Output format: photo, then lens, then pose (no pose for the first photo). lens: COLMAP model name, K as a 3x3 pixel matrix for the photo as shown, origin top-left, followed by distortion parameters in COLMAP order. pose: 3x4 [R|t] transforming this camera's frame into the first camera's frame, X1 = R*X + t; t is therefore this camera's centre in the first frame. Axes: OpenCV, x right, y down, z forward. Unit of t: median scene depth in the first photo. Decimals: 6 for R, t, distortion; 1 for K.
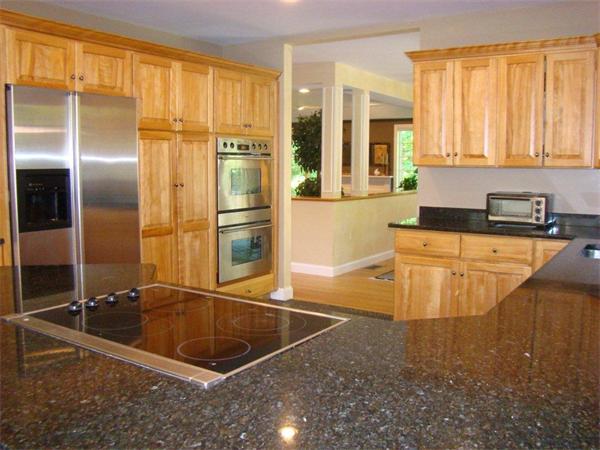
lens RADIAL K [[564.6, 0, 300.0], [0, 564.6, 225.0], [0, 0, 1]] dist [-0.137619, 0.009783]
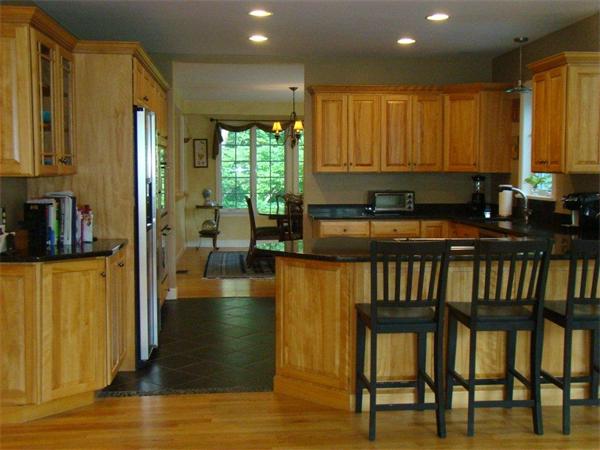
lens RADIAL K [[564.6, 0, 300.0], [0, 564.6, 225.0], [0, 0, 1]] dist [-0.137619, 0.009783]
pose [[0.761027, -0.065361, 0.645419, -0.714806], [0.075917, 0.997048, 0.011454, -0.004391], [-0.644262, 0.040281, 0.763743, 0.039966]]
